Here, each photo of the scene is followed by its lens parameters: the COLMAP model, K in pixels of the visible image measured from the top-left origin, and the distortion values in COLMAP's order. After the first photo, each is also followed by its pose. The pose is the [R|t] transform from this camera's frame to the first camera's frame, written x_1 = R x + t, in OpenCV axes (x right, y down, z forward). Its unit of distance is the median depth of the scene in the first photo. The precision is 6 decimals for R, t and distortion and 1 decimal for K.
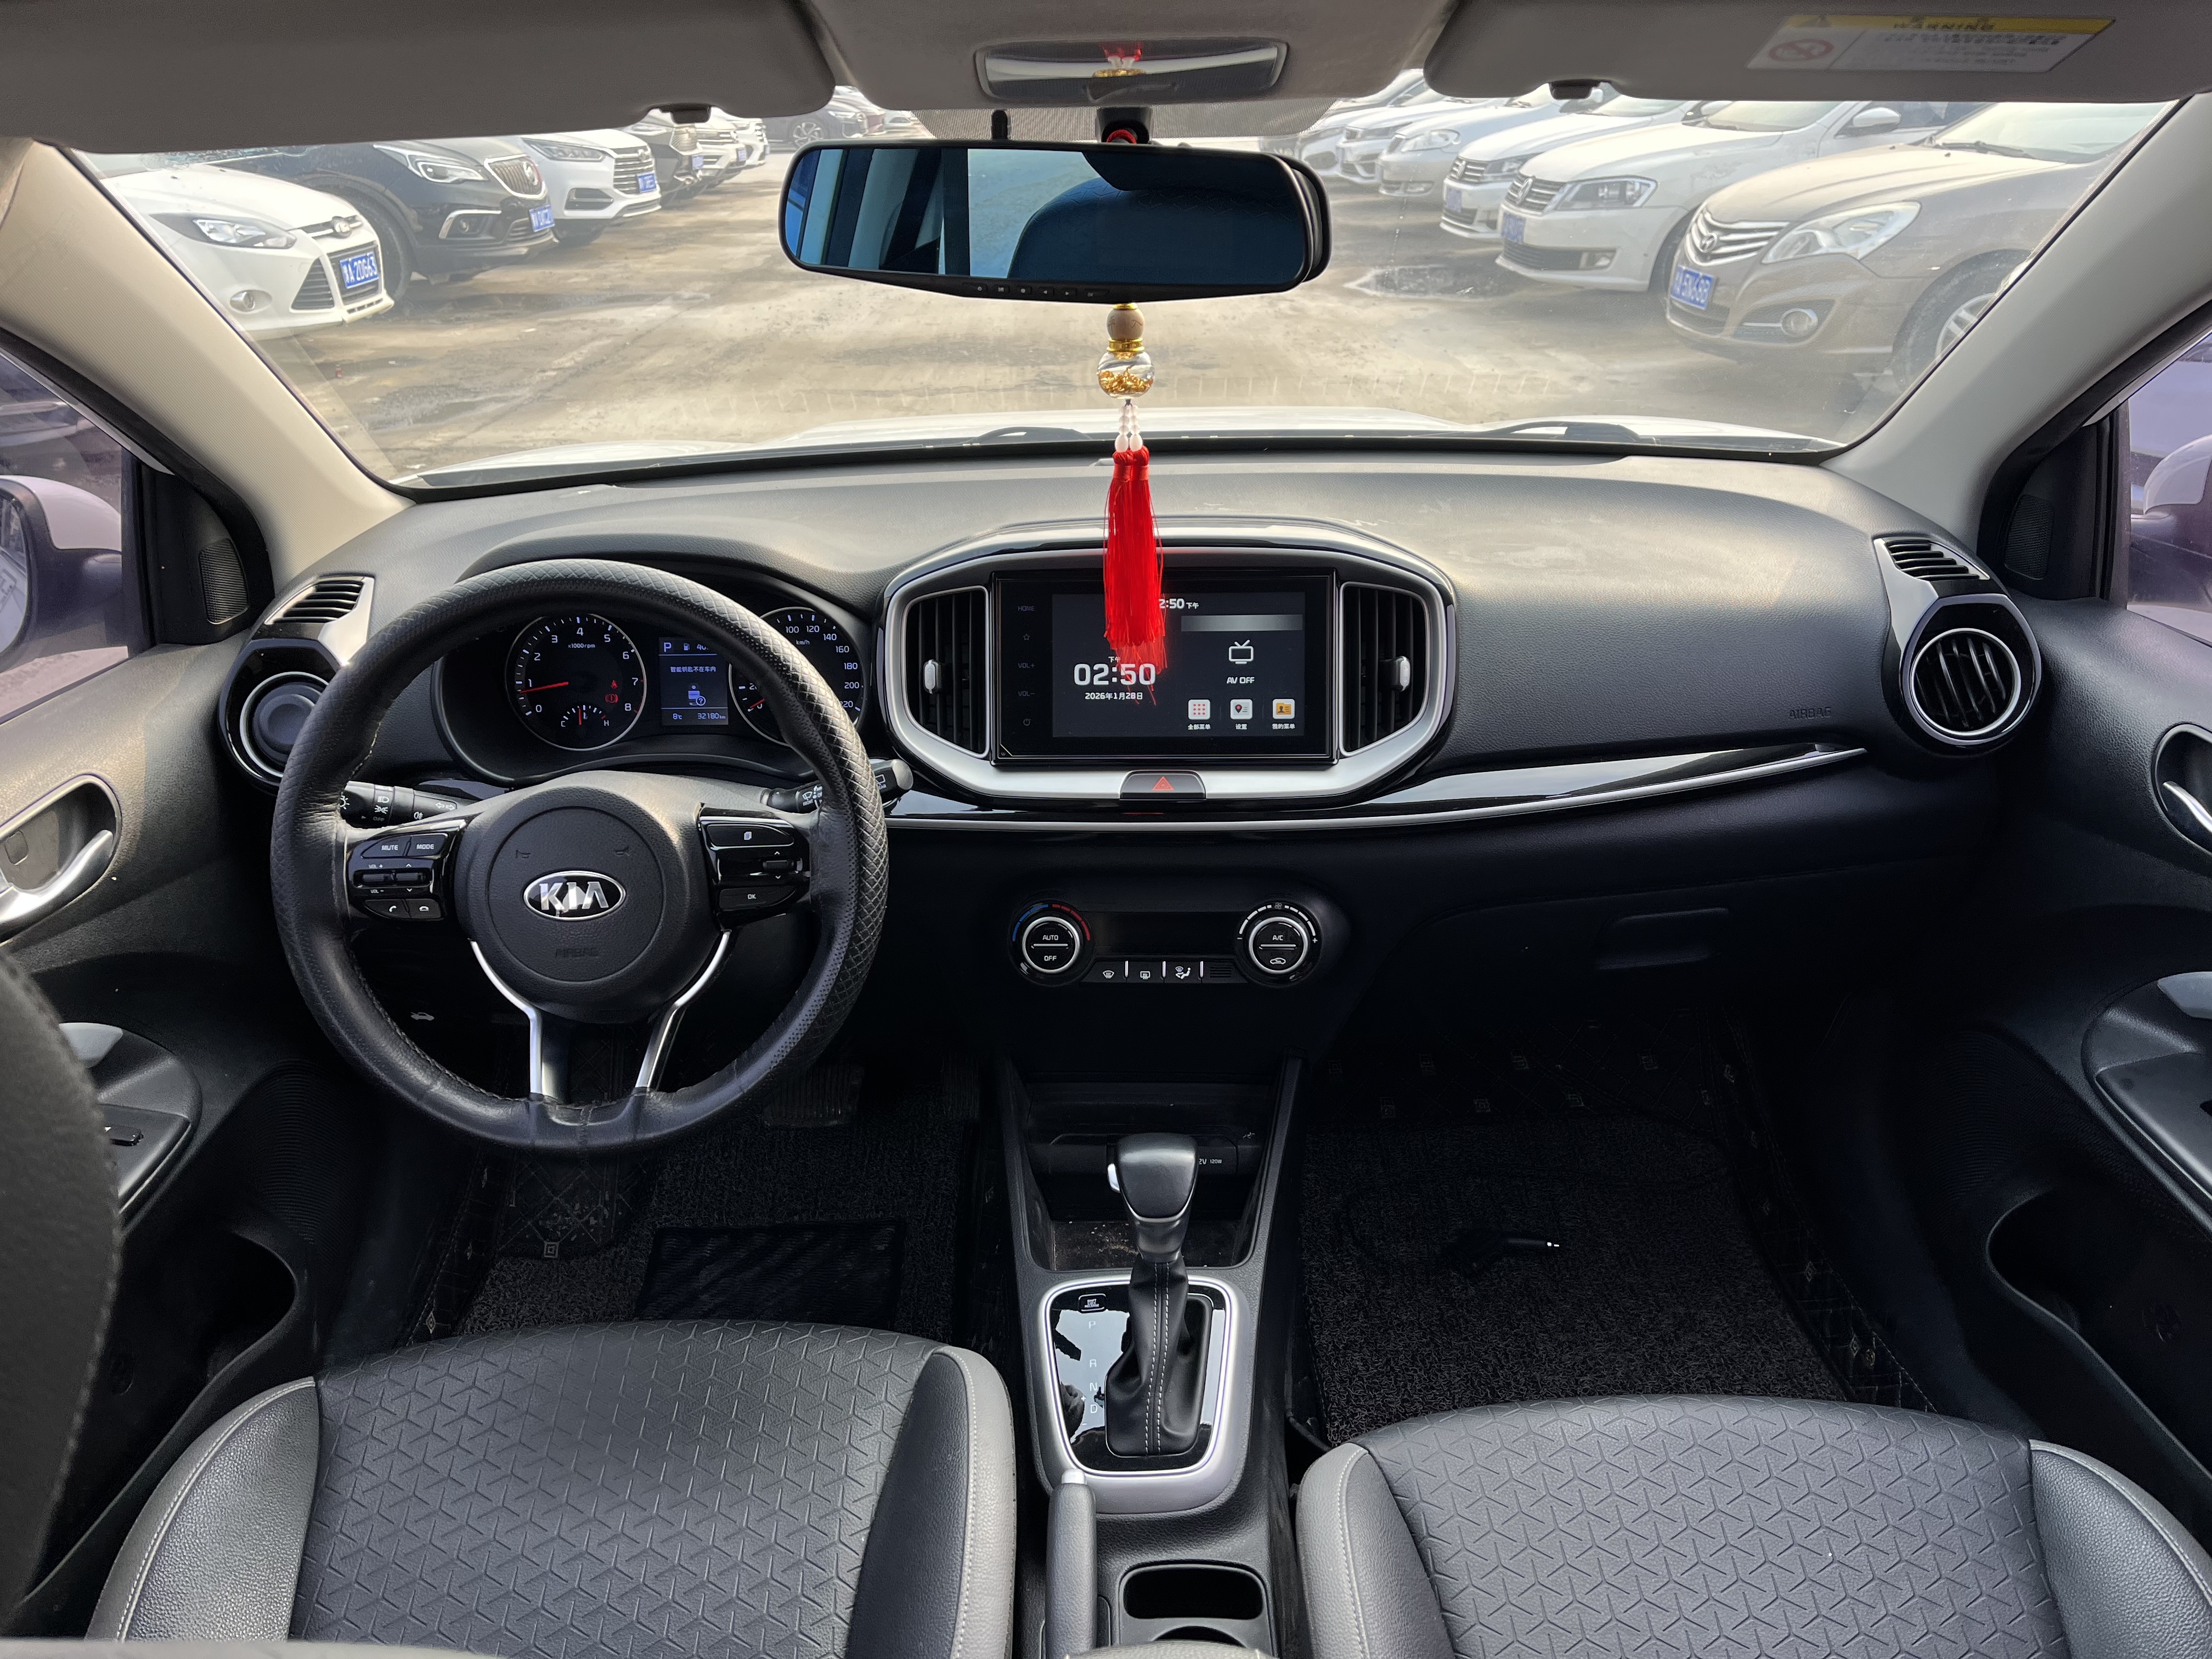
lens RADIAL K [[1690.2, 0, 1106.0], [0, 1690.2, 829.5], [0, 0, 1]] dist [0.056175, -0.001996]
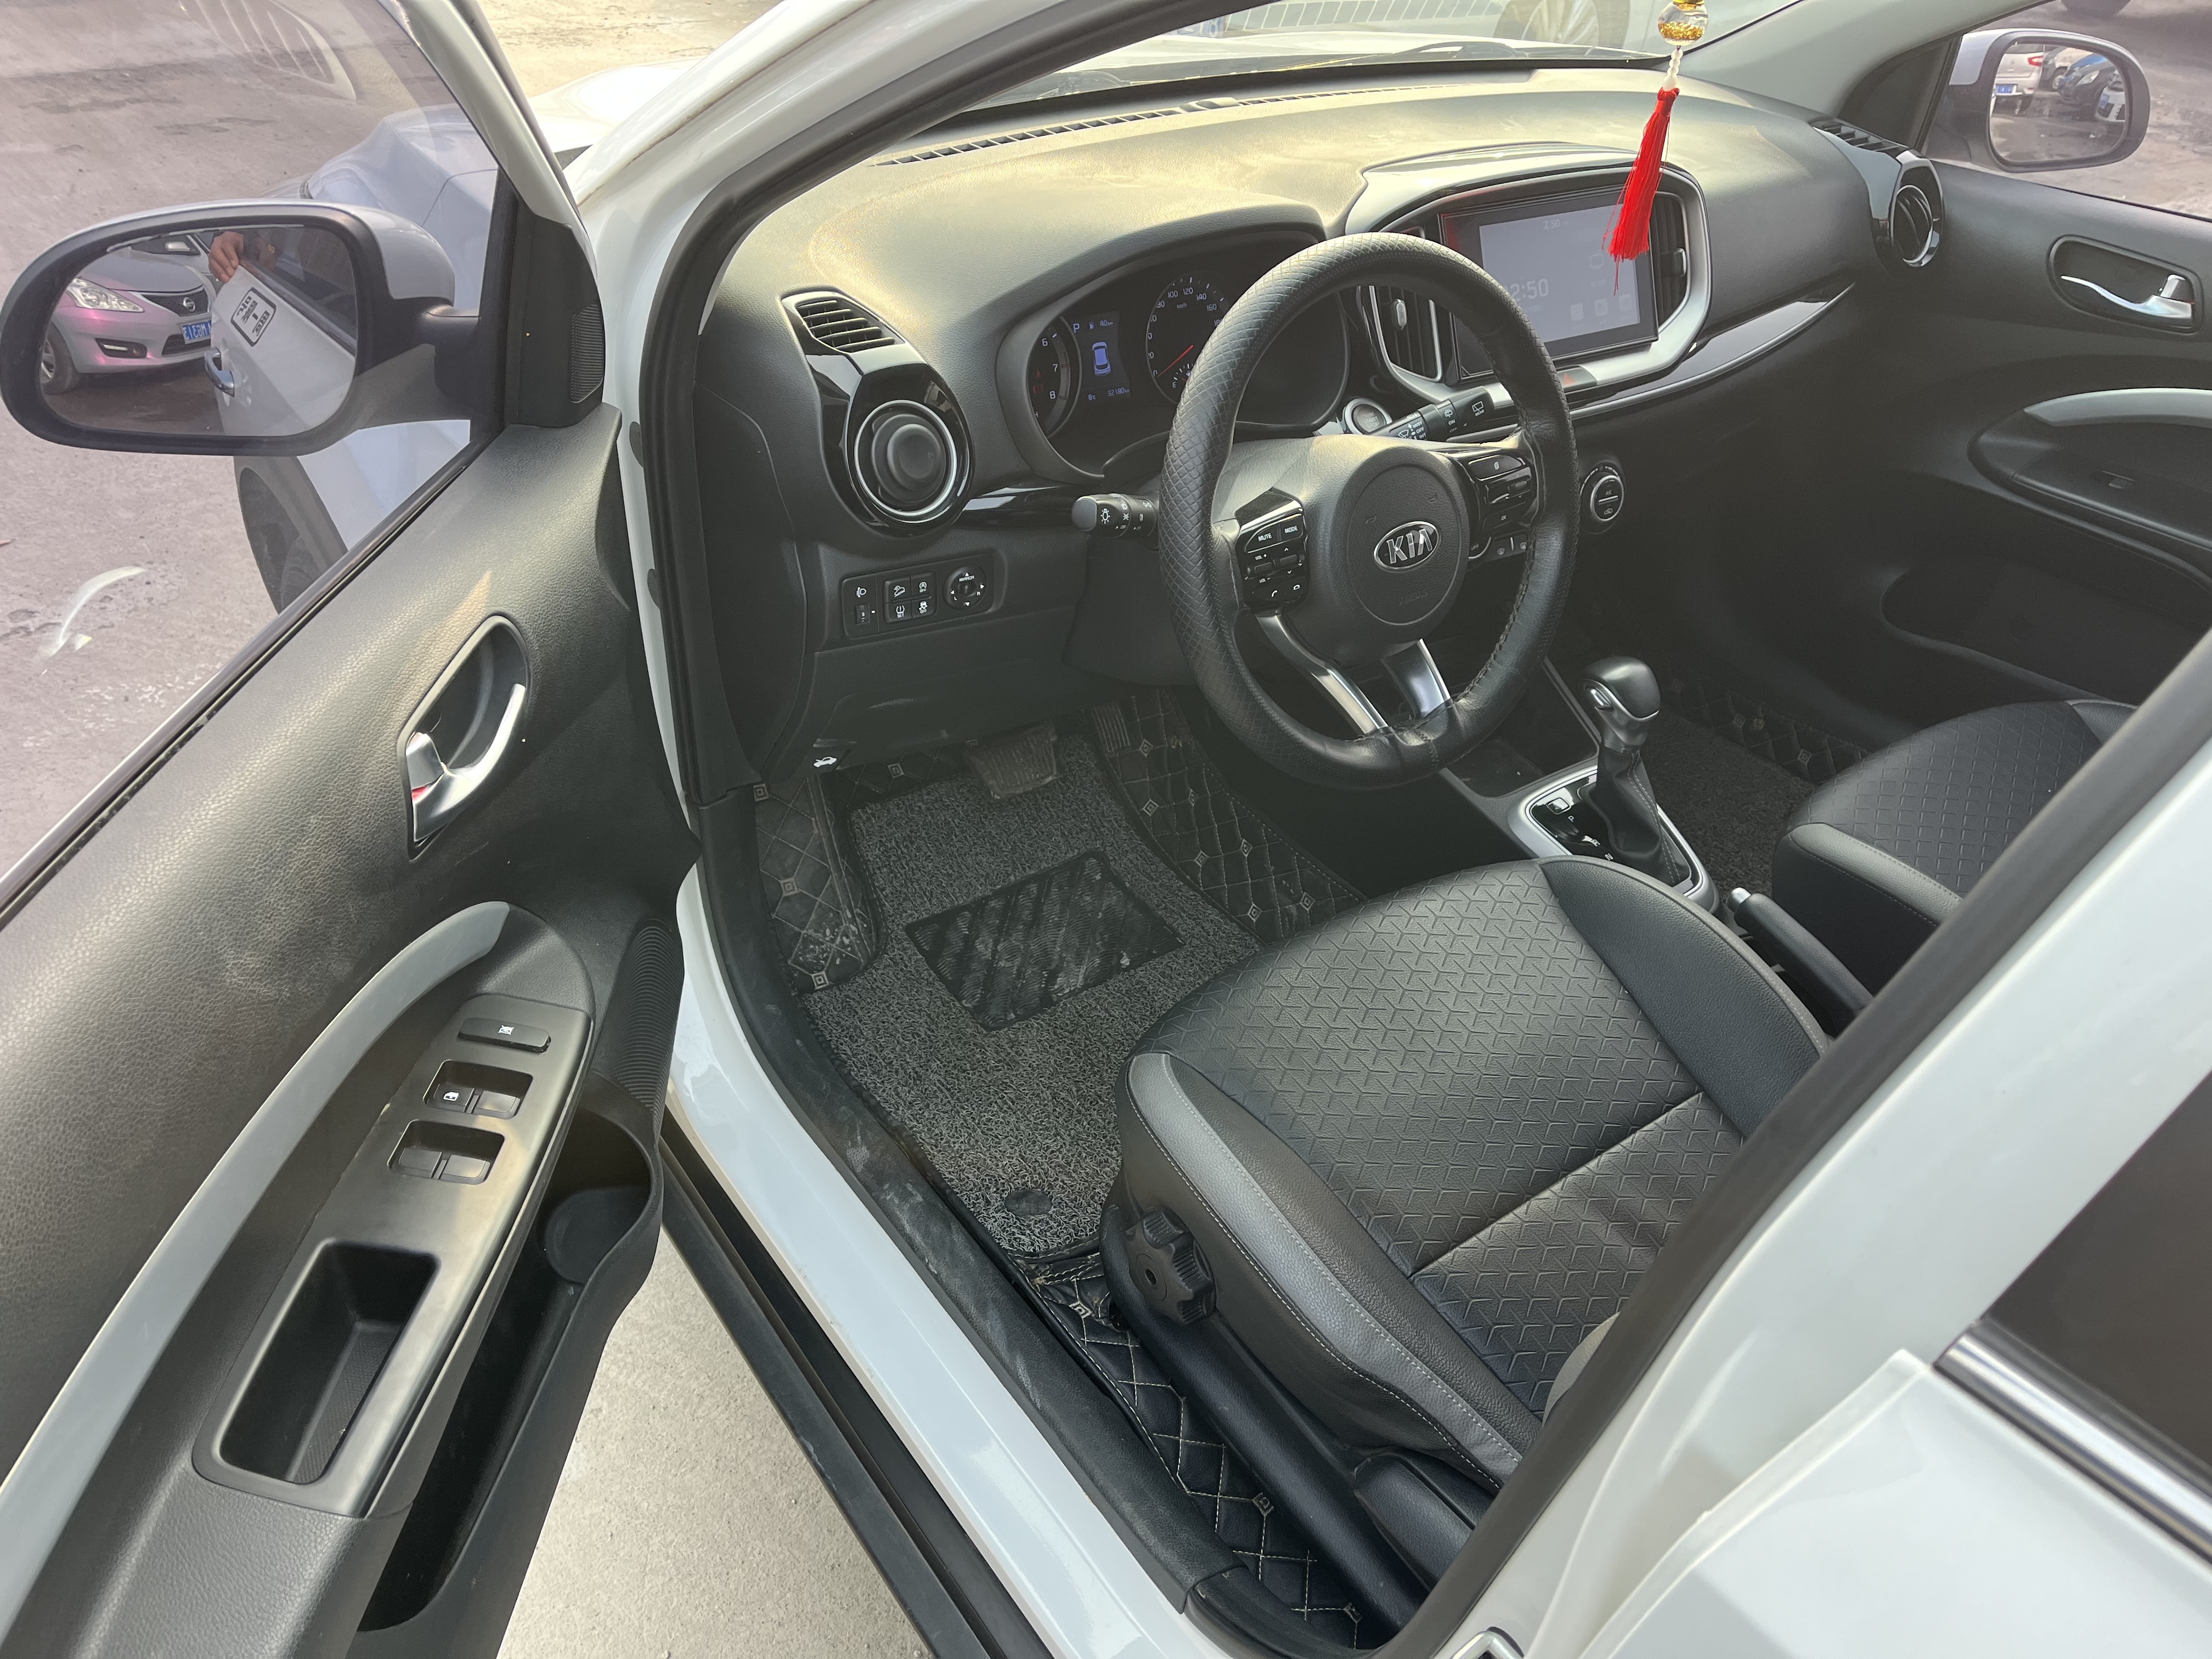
lens RADIAL K [[1690.2, 0, 1106.0], [0, 1690.2, 829.5], [0, 0, 1]] dist [0.056175, -0.001996]
pose [[0.796376, -0.285762, 0.533034, -0.889762], [0.166960, 0.950964, 0.260369, -0.086009], [-0.581299, -0.118356, 0.805036, 0.146732]]
